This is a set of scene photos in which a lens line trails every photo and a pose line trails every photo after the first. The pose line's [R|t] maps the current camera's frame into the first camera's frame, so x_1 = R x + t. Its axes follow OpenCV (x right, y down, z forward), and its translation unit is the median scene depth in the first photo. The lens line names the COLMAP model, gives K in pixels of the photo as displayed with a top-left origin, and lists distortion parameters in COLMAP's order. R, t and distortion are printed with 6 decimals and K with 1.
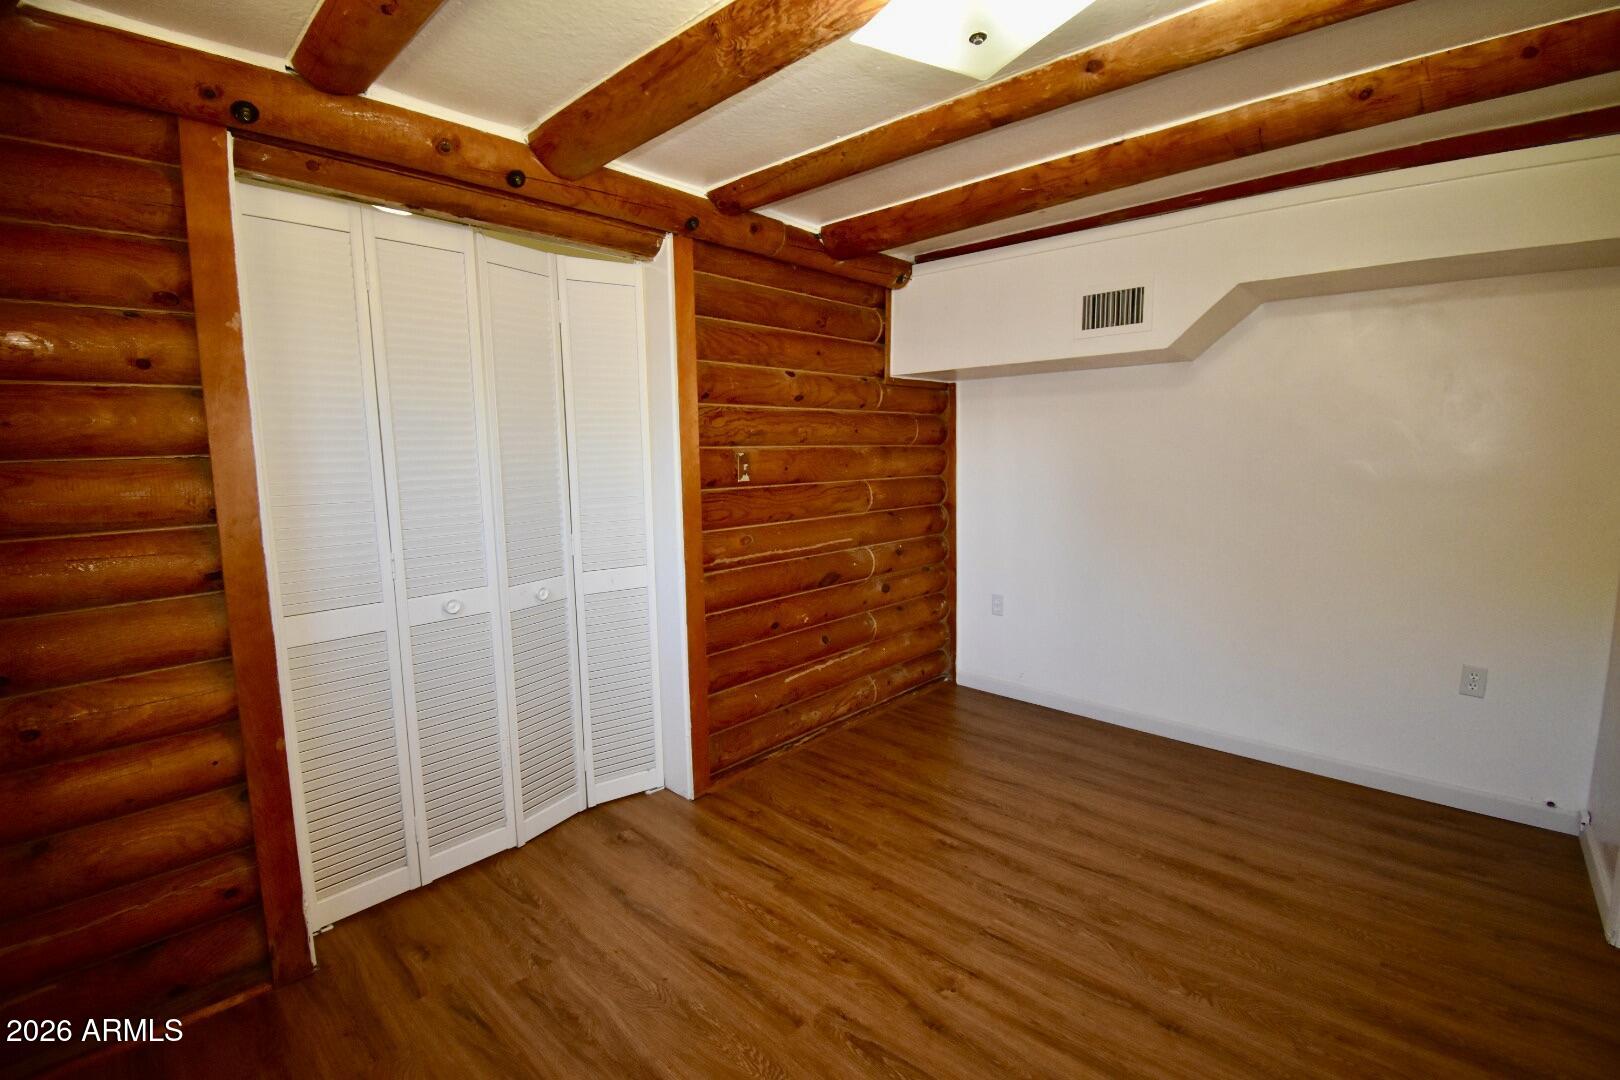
lens RADIAL K [[710.8, 0, 816.6], [0, 710.8, 531.1], [0, 0, 1]] dist [0.021521, -0.026986]
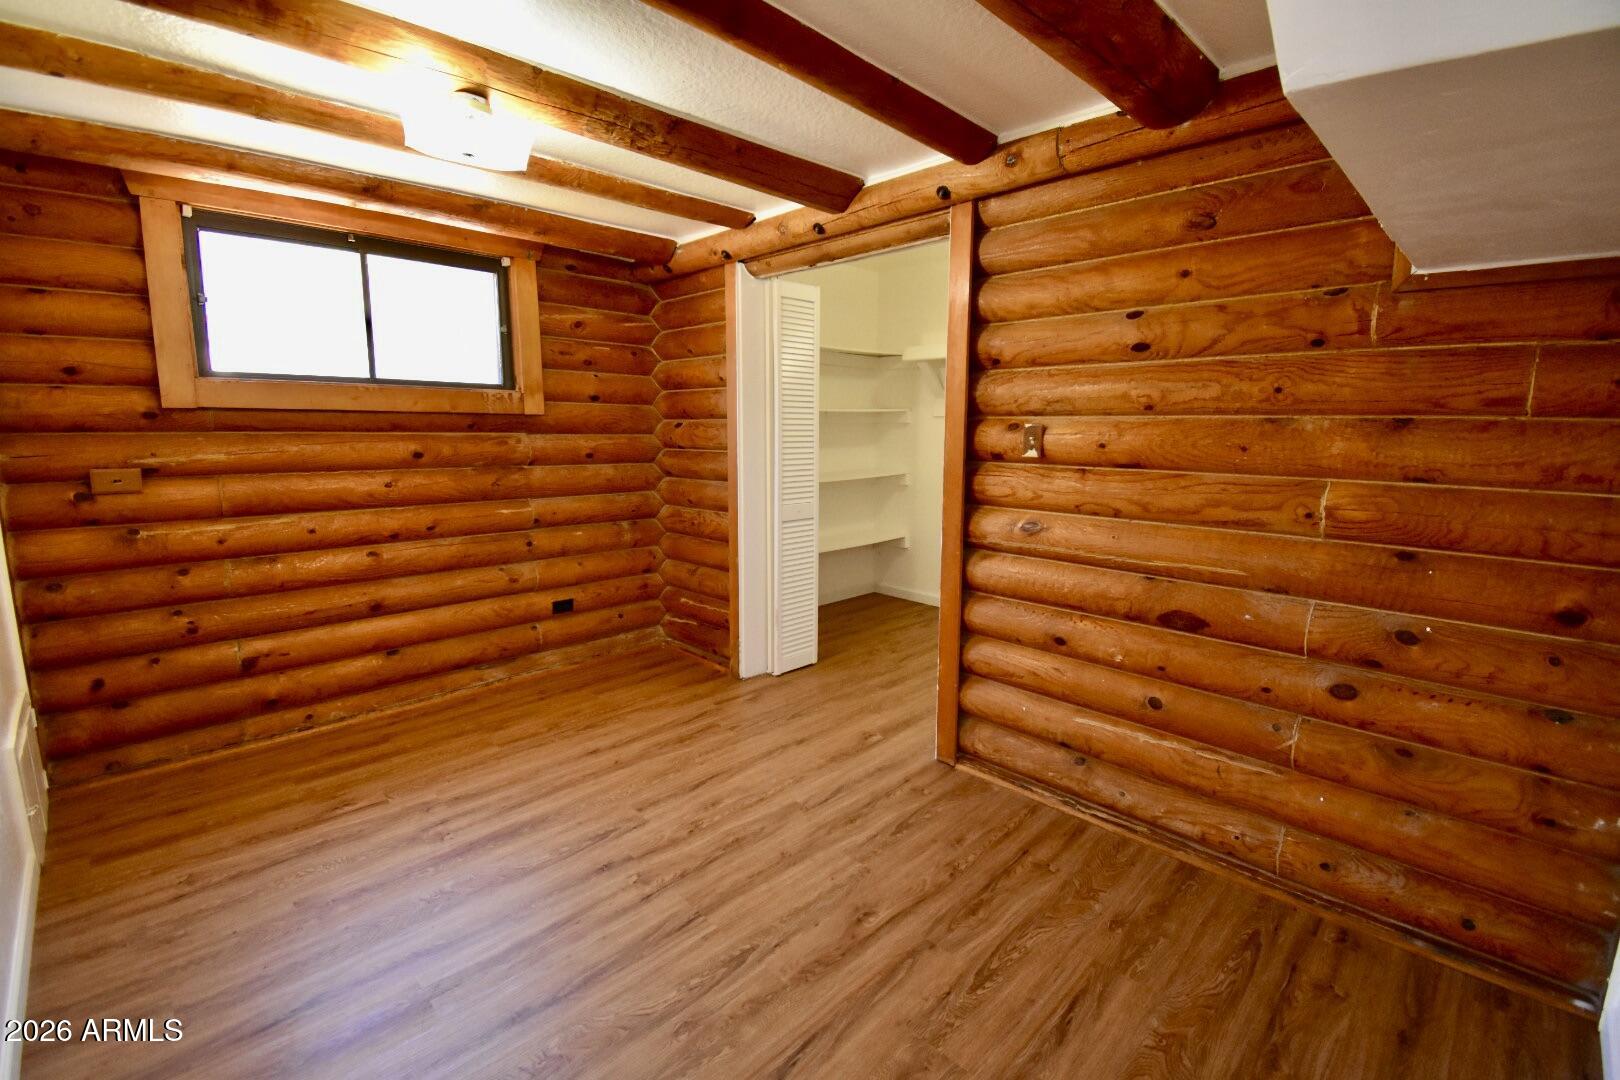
lens RADIAL K [[710.8, 0, 816.6], [0, 710.8, 531.1], [0, 0, 1]] dist [0.021521, -0.026986]
pose [[-0.042019, 0.160136, -0.986200, 0.786195], [-0.122538, 0.978794, 0.164154, -0.093925], [0.991574, 0.127744, -0.021505, 0.790260]]
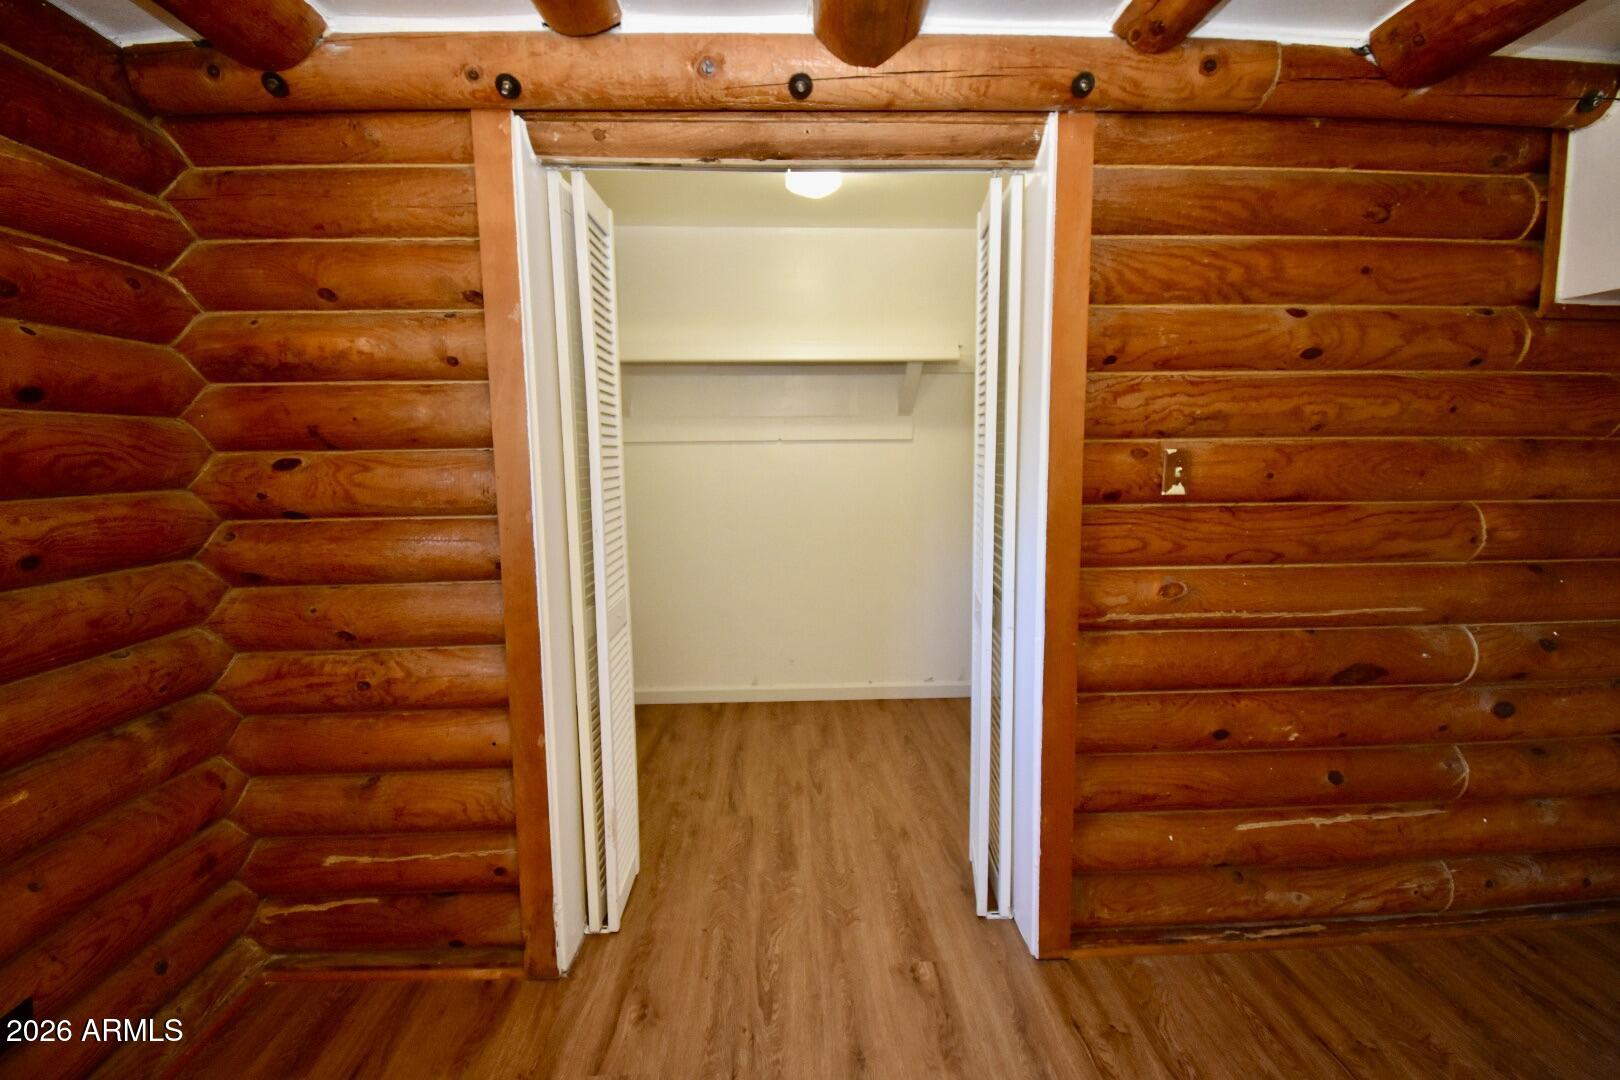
lens RADIAL K [[710.8, 0, 816.6], [0, 710.8, 531.1], [0, 0, 1]] dist [0.021521, -0.026986]
pose [[0.710251, 0.085693, -0.698713, 0.116024], [-0.081614, 0.995894, 0.039178, -0.038156], [0.699201, 0.029199, 0.714328, 0.346201]]
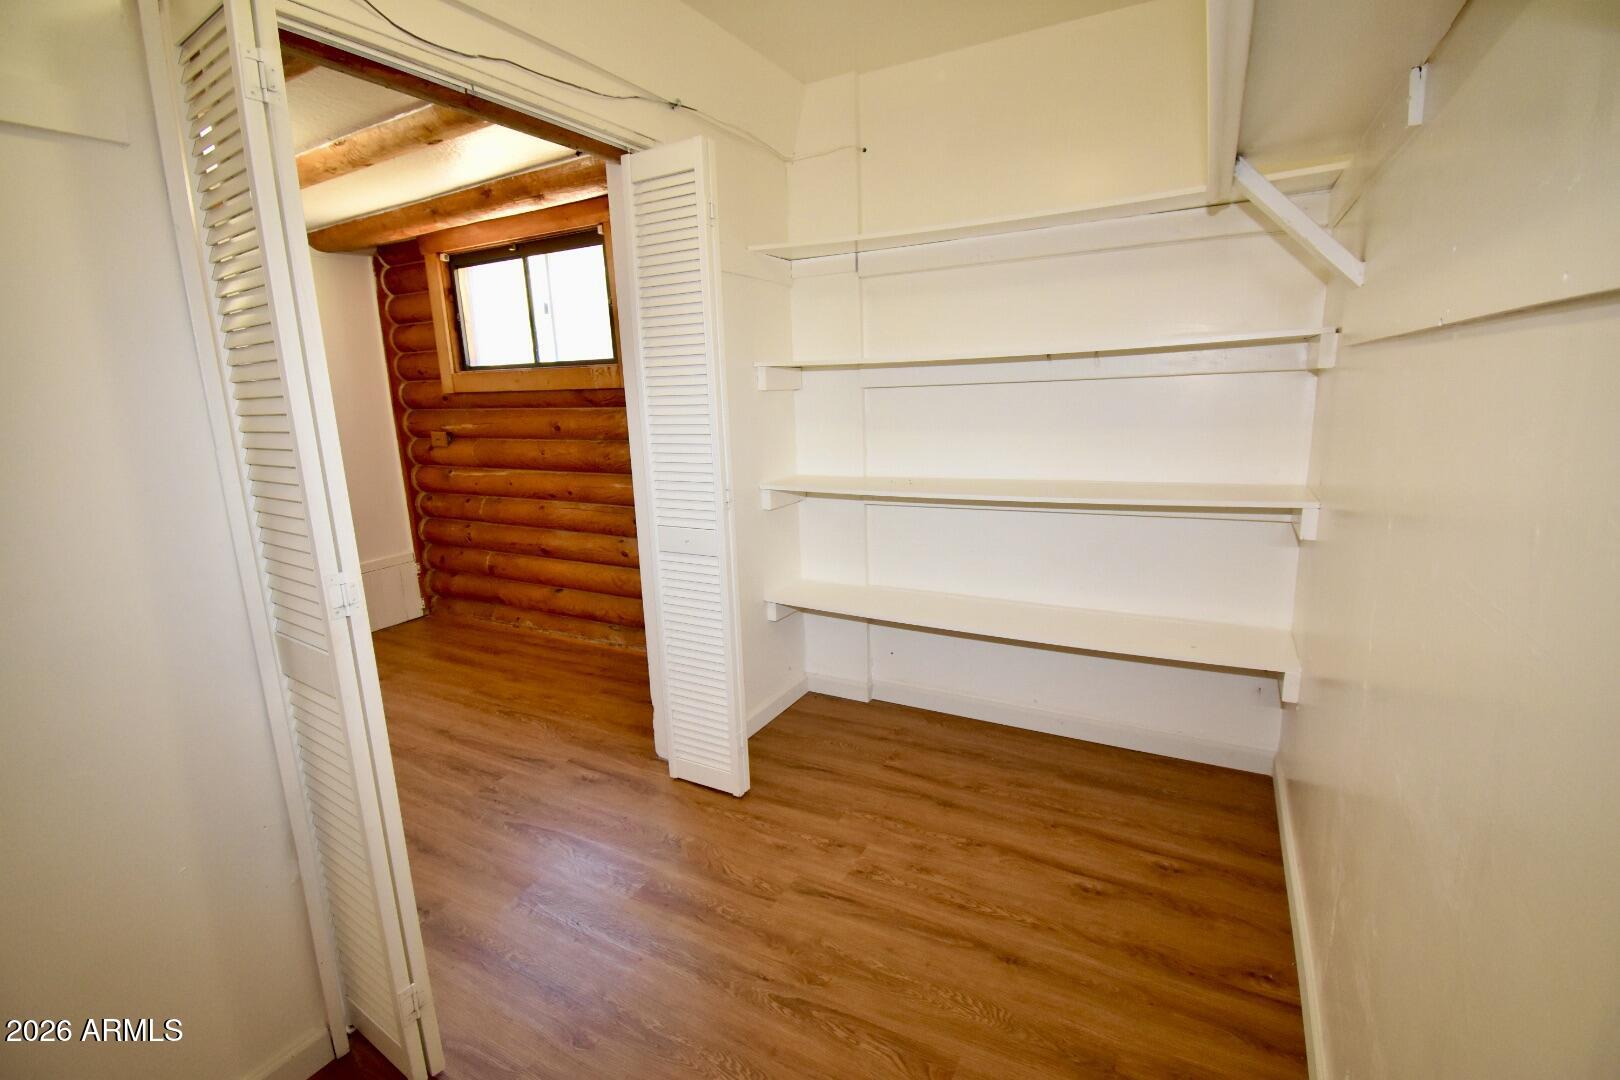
lens RADIAL K [[710.8, 0, 816.6], [0, 710.8, 531.1], [0, 0, 1]] dist [0.021521, -0.026986]
pose [[-0.968459, 0.094220, -0.230671, -0.483529], [0.017766, 0.949506, 0.313247, -0.169525], [0.248538, 0.299268, -0.921231, 1.500695]]
